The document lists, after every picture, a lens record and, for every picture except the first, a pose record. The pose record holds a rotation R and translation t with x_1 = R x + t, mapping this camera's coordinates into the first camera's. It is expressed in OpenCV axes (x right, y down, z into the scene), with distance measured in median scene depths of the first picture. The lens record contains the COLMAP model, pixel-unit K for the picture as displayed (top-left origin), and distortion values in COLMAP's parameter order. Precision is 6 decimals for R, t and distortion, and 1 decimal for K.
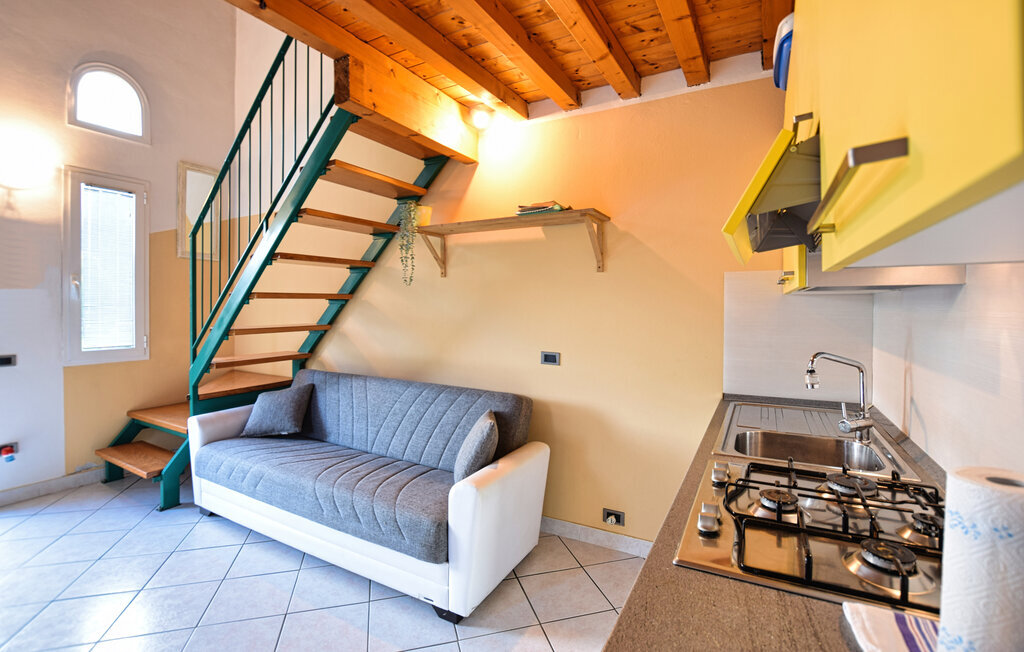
lens RADIAL K [[456.7, 0, 510.4], [0, 456.7, 310.8], [0, 0, 1]] dist [-0.027636, 0.000167]
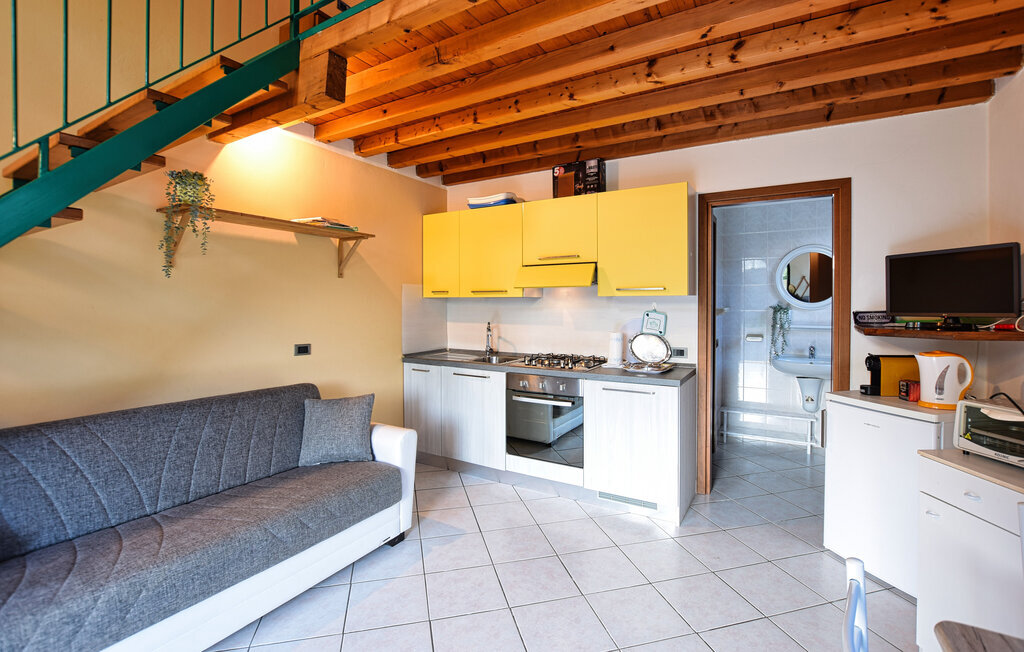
lens RADIAL K [[456.7, 0, 510.4], [0, 456.7, 310.8], [0, 0, 1]] dist [-0.027636, 0.000167]
pose [[0.027733, -0.016657, 0.999477, -1.120082], [0.010185, 0.999814, 0.016380, -0.006738], [-0.999563, 0.009725, 0.027897, 0.489349]]
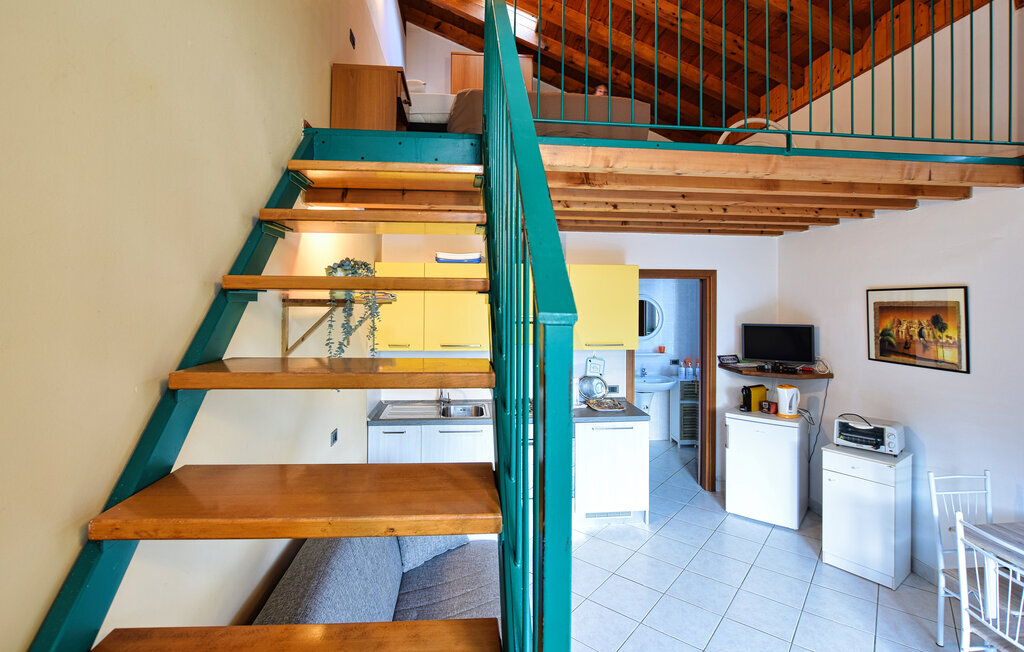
lens RADIAL K [[475.2, 0, 505.2], [0, 475.2, 294.8], [0, 0, 1]] dist [-0.027808, 0.000853]
pose [[-0.563586, 0.003094, 0.826051, -1.033016], [0.003380, 0.999993, -0.001439, -0.213846], [-0.826050, 0.001981, -0.563593, 1.379432]]
